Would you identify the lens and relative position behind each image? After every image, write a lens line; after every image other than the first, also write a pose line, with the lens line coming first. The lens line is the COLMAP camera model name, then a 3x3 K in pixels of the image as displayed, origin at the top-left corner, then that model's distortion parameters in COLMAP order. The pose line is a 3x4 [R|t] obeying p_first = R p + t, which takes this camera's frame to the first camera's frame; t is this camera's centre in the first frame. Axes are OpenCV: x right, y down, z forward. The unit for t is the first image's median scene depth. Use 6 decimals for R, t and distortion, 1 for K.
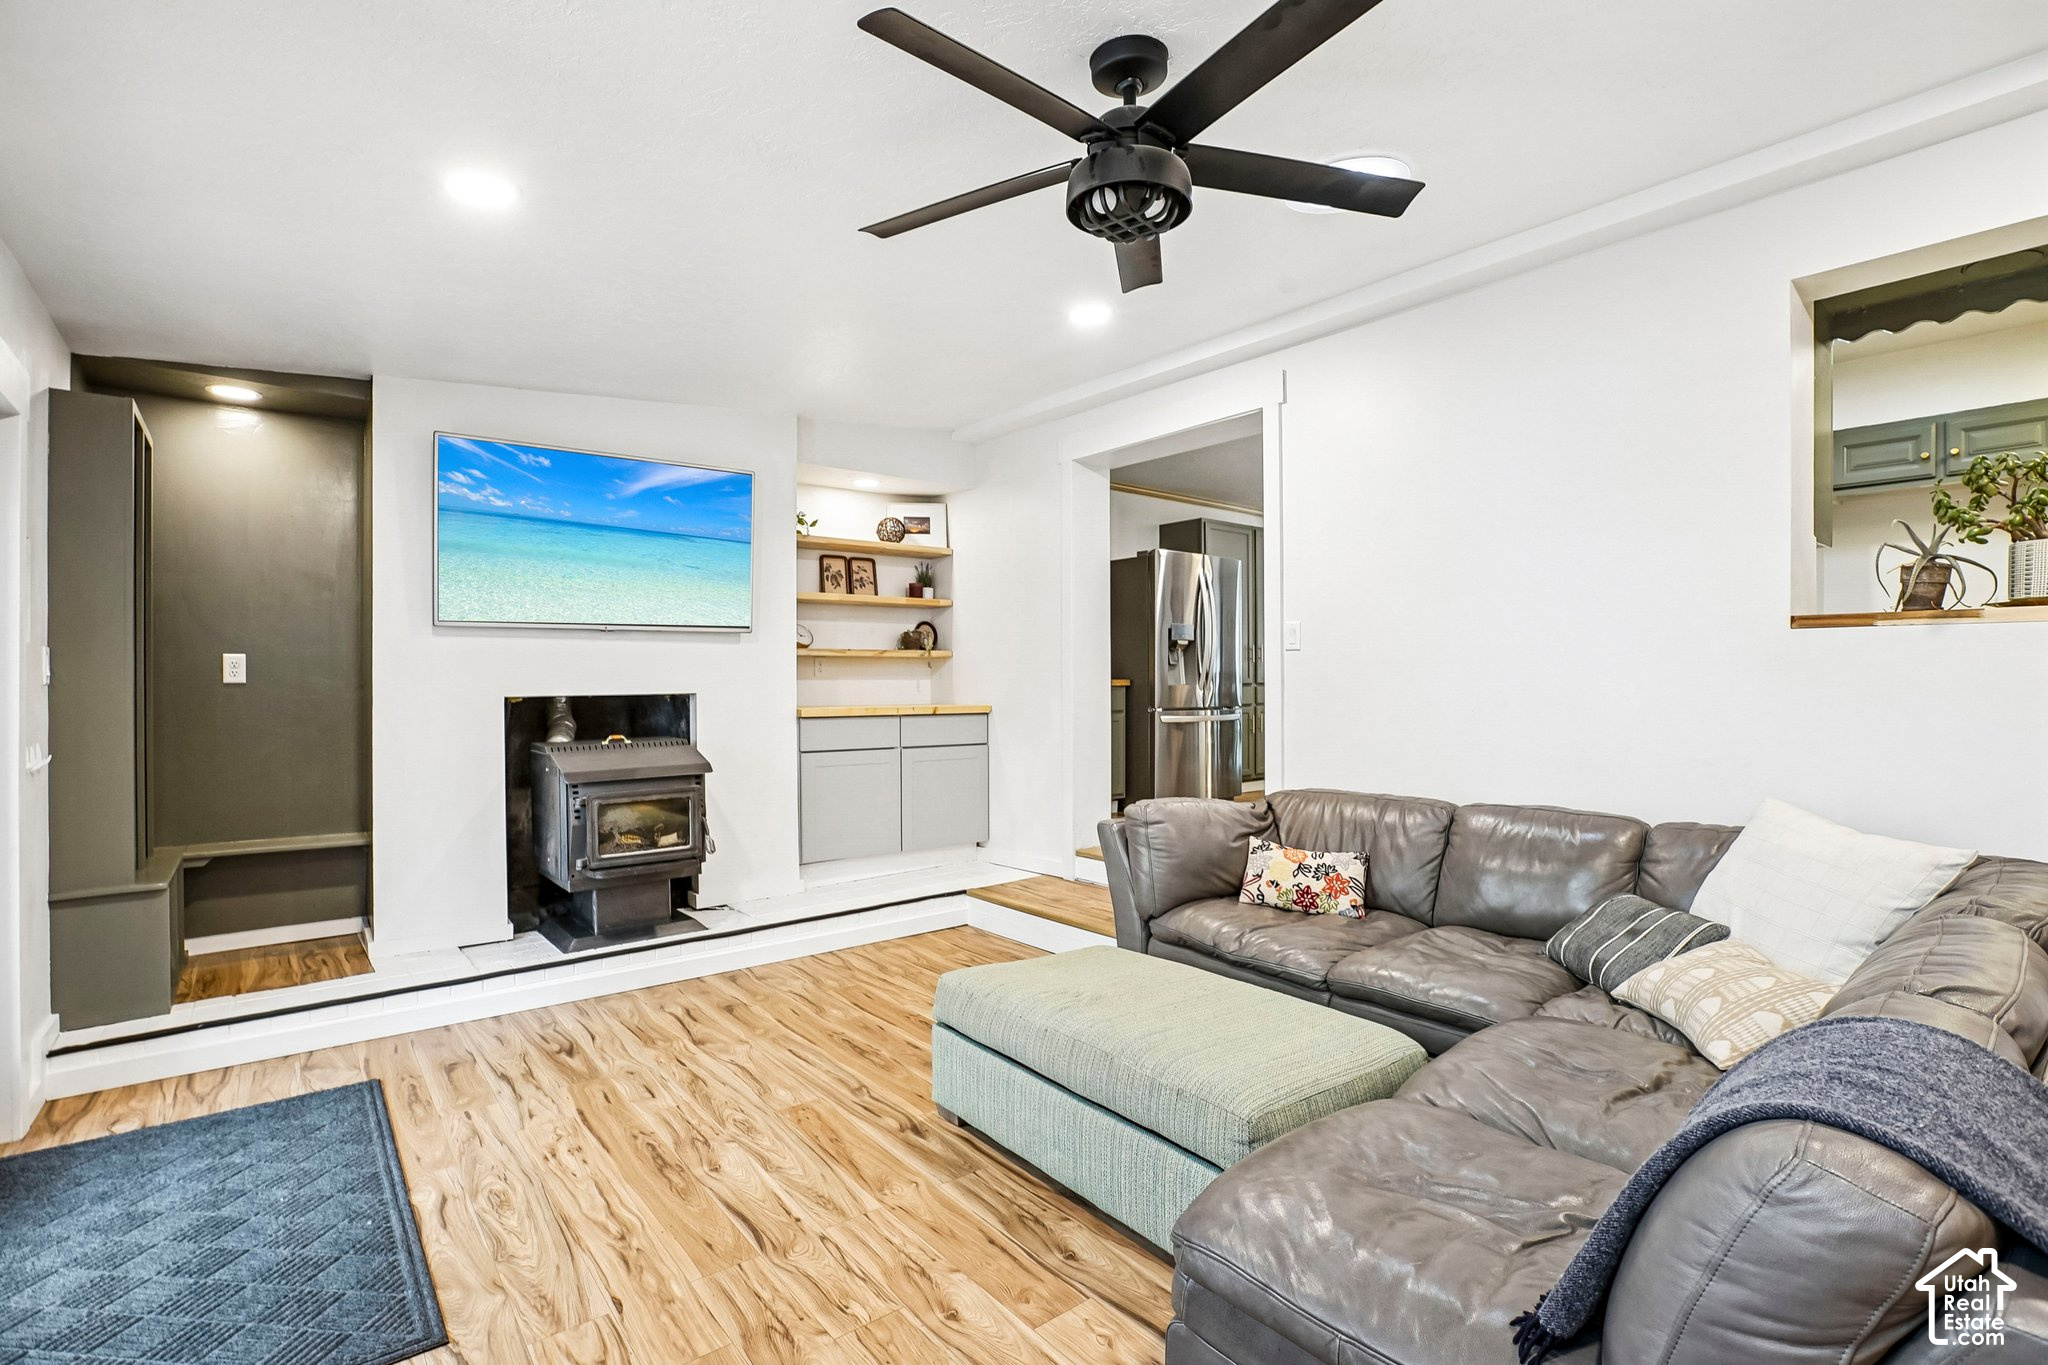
lens RADIAL K [[938.8, 0, 1022.7], [0, 938.8, 686.5], [0, 0, 1]] dist [-0.024949, -0.000097]
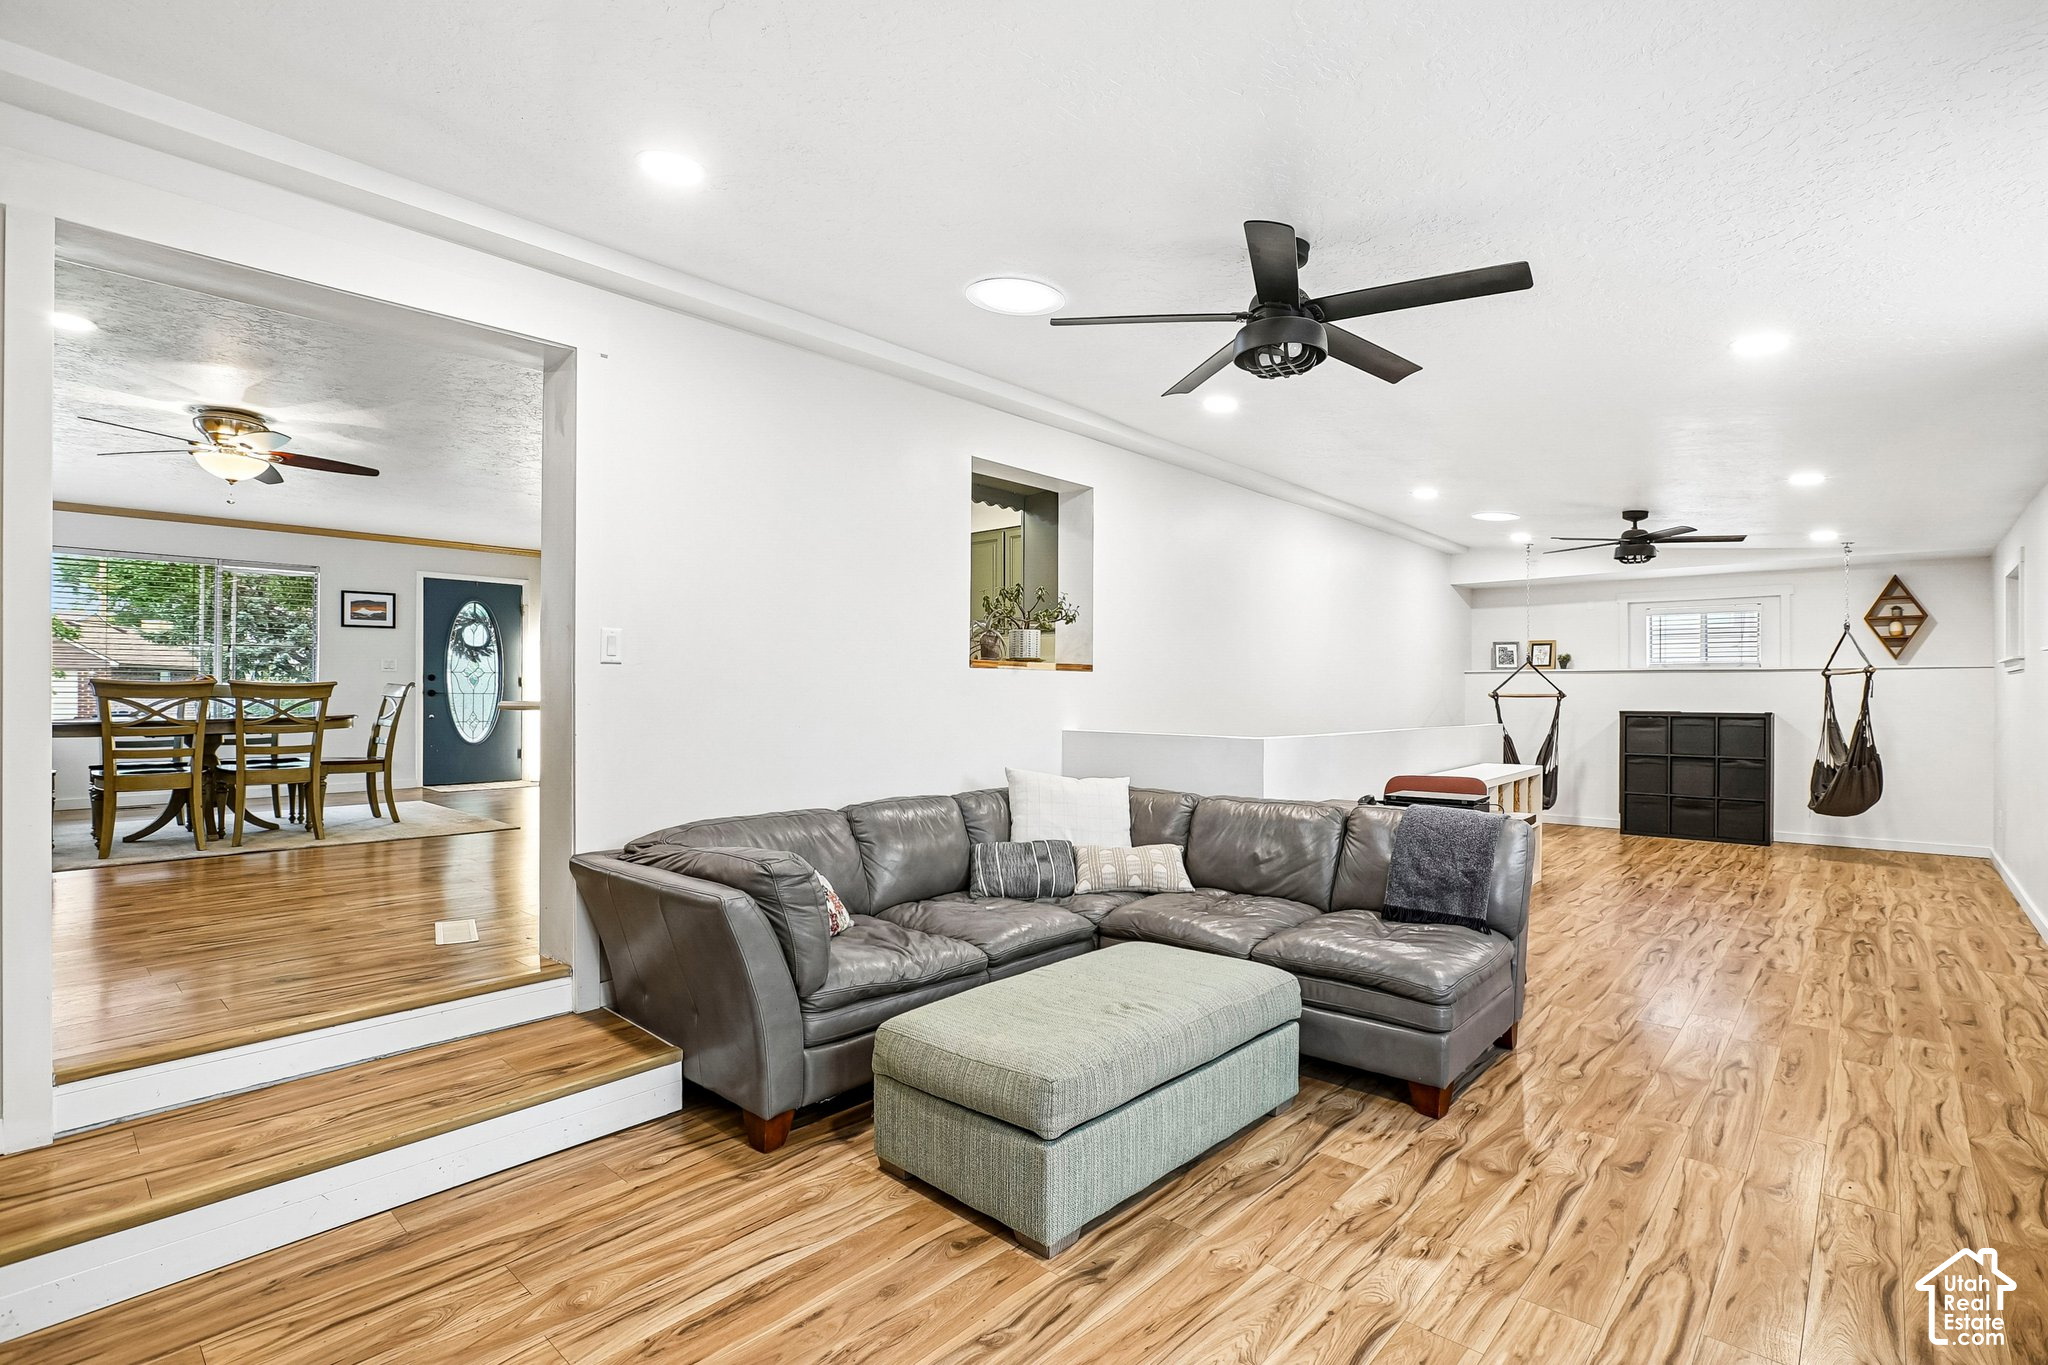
lens RADIAL K [[988.6, 0, 1022.0], [0, 988.6, 688.8], [0, 0, 1]] dist [-0.004155, 0.000279]
pose [[-0.168870, 0.005960, 0.985620, -1.087317], [-0.005411, 0.999961, -0.006974, -0.018425], [-0.985623, -0.006511, -0.168831, 1.399884]]
